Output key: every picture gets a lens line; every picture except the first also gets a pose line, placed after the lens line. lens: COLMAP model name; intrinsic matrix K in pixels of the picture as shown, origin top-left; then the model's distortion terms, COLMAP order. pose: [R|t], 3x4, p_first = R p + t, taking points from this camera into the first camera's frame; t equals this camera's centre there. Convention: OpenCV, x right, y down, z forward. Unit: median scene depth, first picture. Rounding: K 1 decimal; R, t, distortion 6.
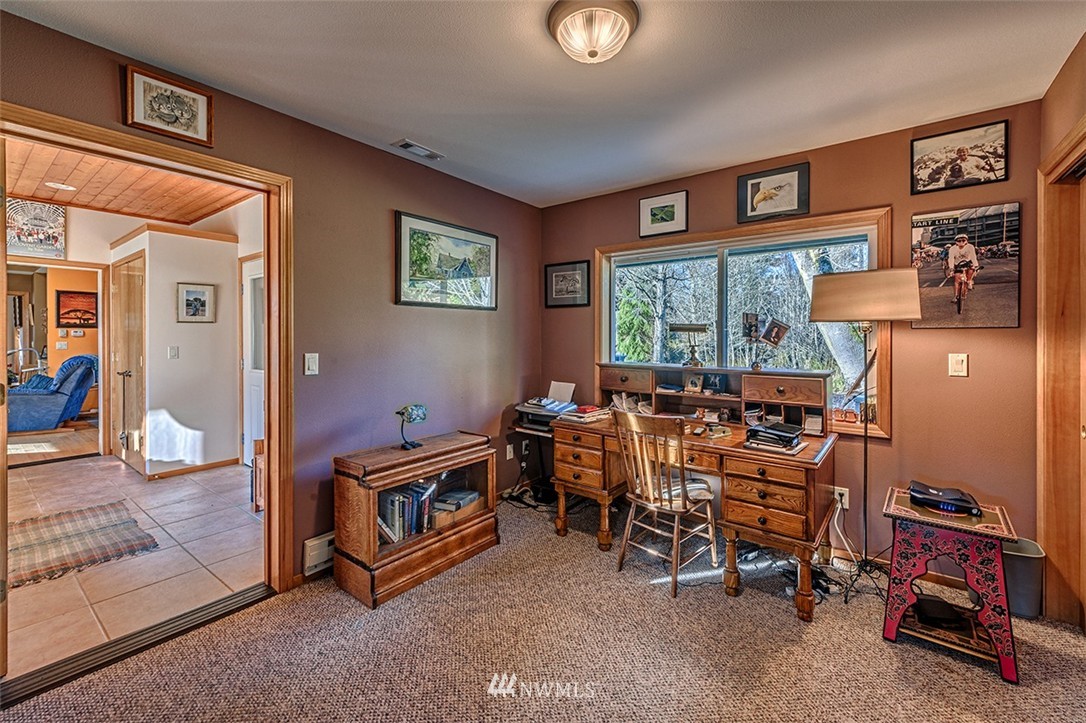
lens RADIAL K [[457.0, 0, 540.6], [0, 457.0, 337.8], [0, 0, 1]] dist [0.000297, 0.000040]
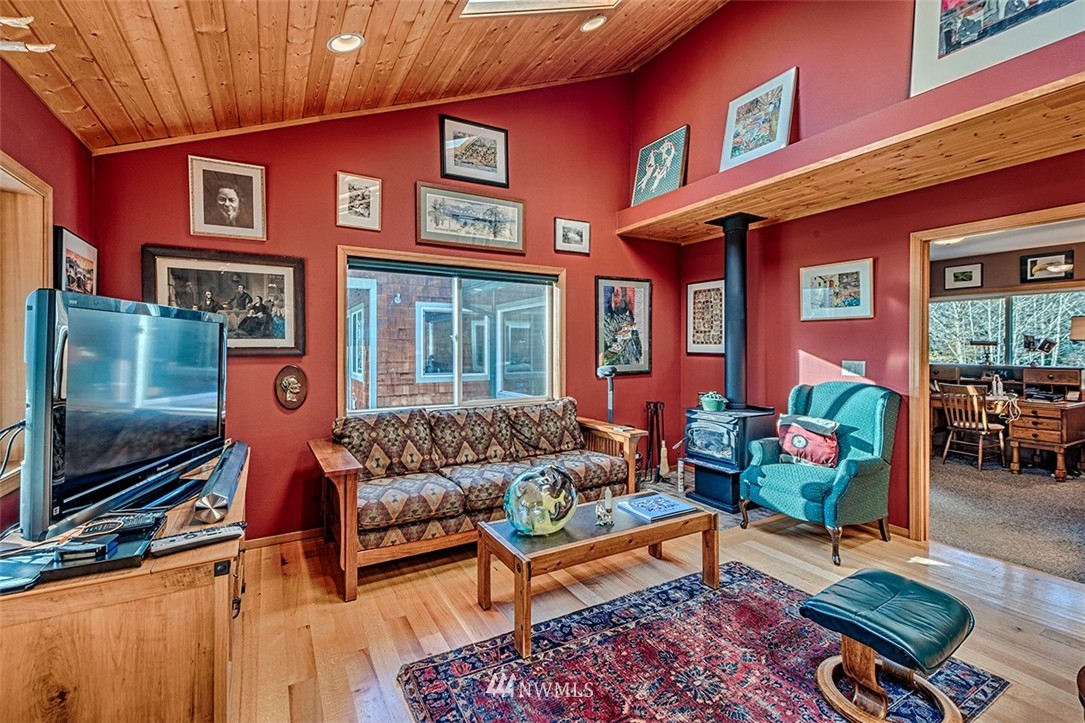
lens RADIAL K [[471.6, 0, 545.0], [0, 471.6, 351.4], [0, 0, 1]] dist [0.003436, -0.000265]
pose [[0.924755, -0.000872, -0.380561, -0.612251], [0.000642, 1.000000, -0.000729, 0.010857], [0.380562, 0.000430, 0.924755, -1.488719]]
